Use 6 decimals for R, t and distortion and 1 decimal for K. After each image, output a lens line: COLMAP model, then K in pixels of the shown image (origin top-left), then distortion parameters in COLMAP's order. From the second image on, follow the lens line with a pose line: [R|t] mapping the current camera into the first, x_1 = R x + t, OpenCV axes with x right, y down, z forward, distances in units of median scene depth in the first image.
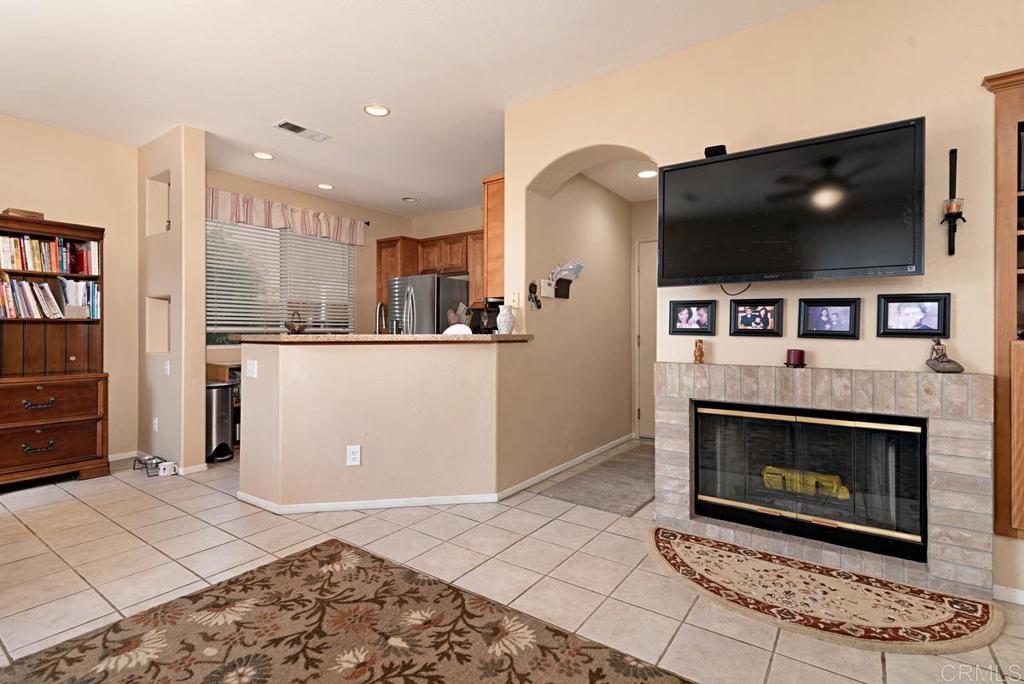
lens RADIAL K [[482.5, 0, 492.2], [0, 482.5, 331.5], [0, 0, 1]] dist [0.009632, 0.000526]
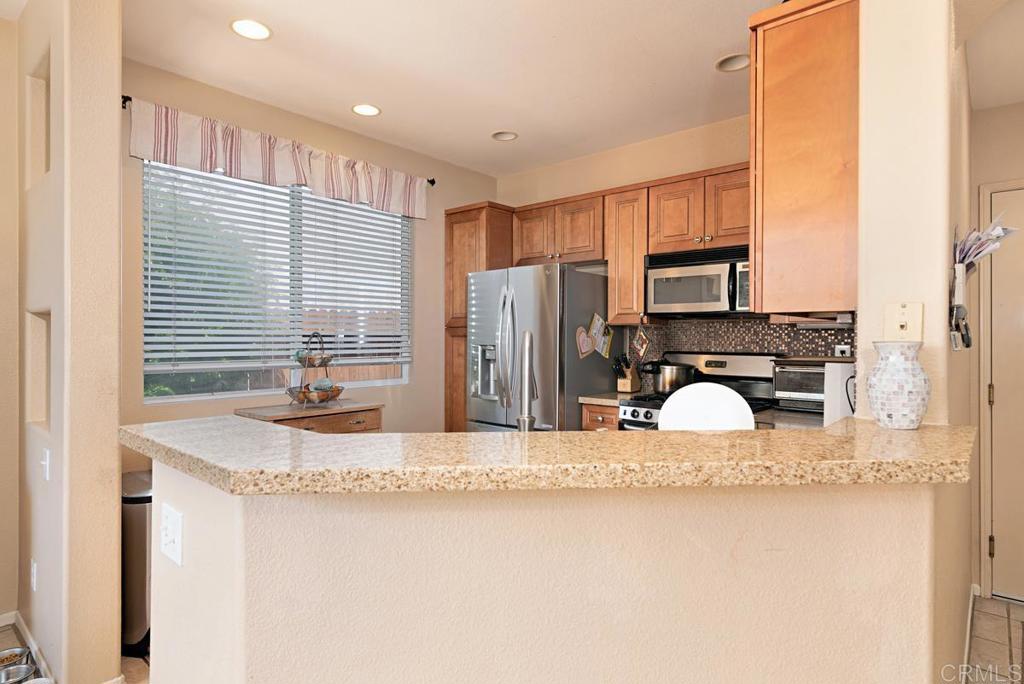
lens RADIAL K [[557.0, 0, 473.5], [0, 557.0, 346.1], [0, 0, 1]] dist [0.006987, 0.001173]
pose [[0.992516, 0.003684, -0.122055, -0.210559], [-0.002187, 0.999921, 0.012396, -0.049742], [0.122091, -0.012036, 0.992446, 0.548686]]
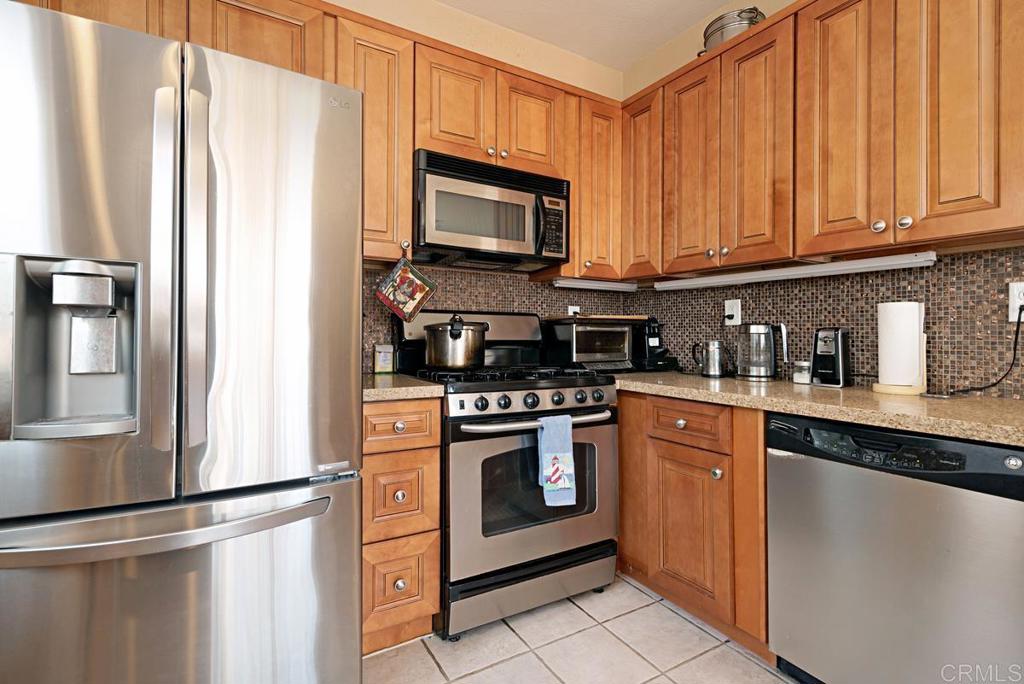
lens RADIAL K [[482.5, 0, 517.3], [0, 482.5, 335.8], [0, 0, 1]] dist [0.009632, 0.000526]
pose [[0.372632, 0.001229, 0.927979, -0.474505], [-0.007145, 0.999973, 0.001545, 0.003197], [-0.927952, -0.007206, 0.372630, 1.257726]]
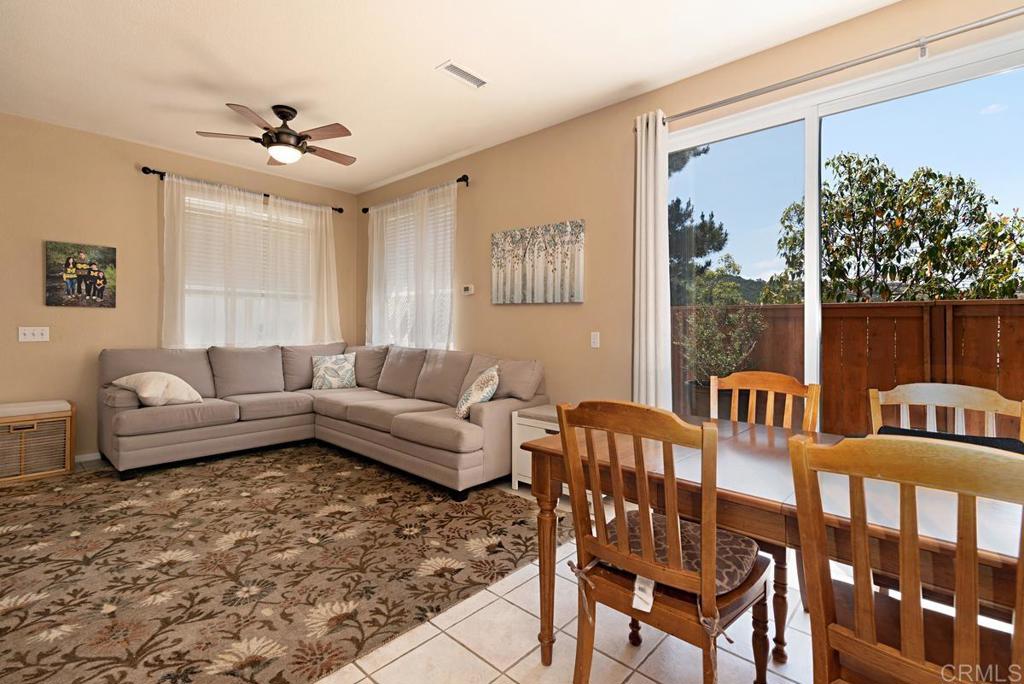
lens RADIAL K [[465.9, 0, 503.7], [0, 465.9, 322.7], [0, 0, 1]] dist [0.016833, -0.001331]
pose [[-0.993722, -0.012563, 0.111170, -0.562880], [-0.014256, 0.999794, -0.014448, -0.005365], [-0.110965, -0.015942, -0.993696, 0.925340]]
